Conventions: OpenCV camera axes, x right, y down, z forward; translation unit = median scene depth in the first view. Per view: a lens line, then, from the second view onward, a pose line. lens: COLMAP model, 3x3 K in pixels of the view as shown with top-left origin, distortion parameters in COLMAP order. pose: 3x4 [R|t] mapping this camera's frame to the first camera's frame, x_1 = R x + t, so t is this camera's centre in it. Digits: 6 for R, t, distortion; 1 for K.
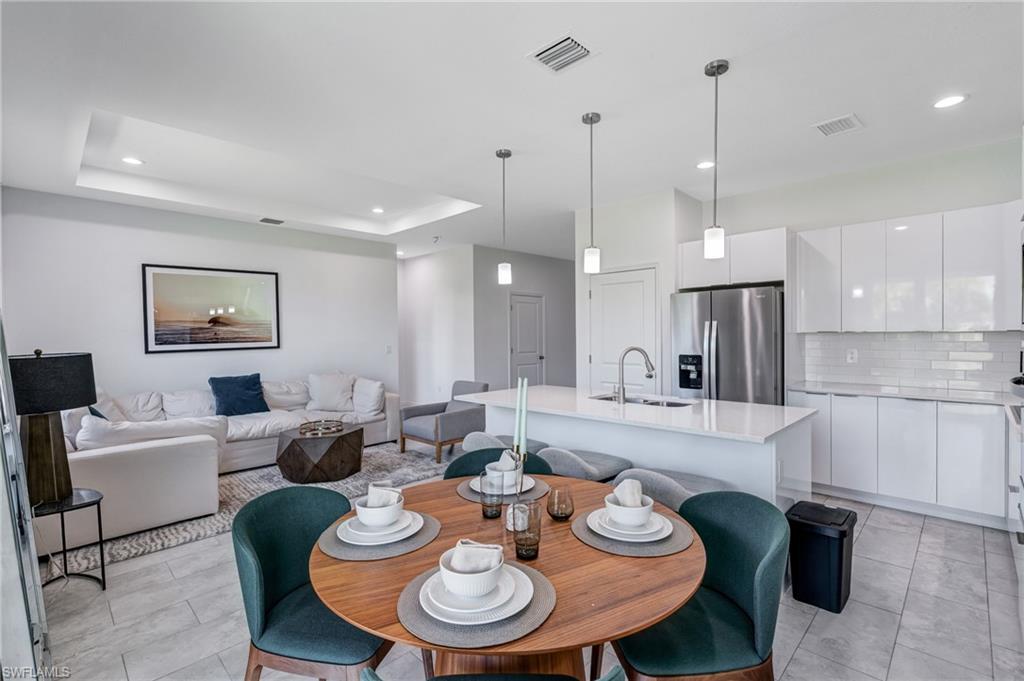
lens RADIAL K [[464.6, 0, 514.3], [0, 464.6, 336.1], [0, 0, 1]] dist [0.000172, -0.000009]
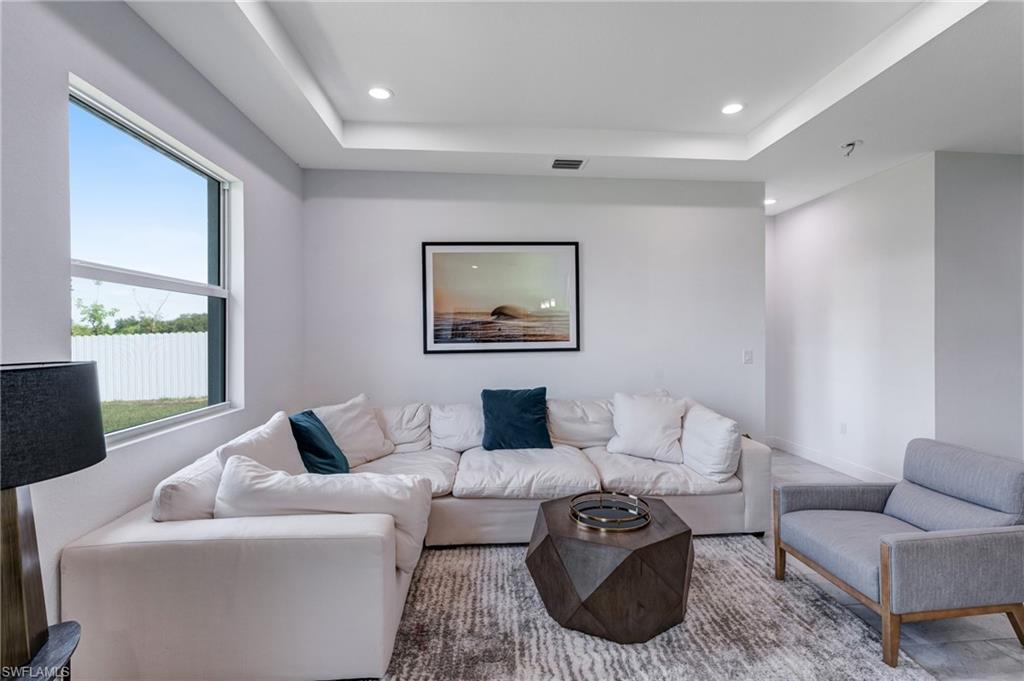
lens RADIAL K [[475.6, 0, 512.0], [0, 475.6, 340.5], [0, 0, 1]] dist [-0.001318, 0.000015]
pose [[0.751403, 0.013623, -0.659702, -0.128494], [-0.008367, 0.999903, 0.011119, 0.004054], [0.659790, -0.002835, 0.751445, 0.454761]]
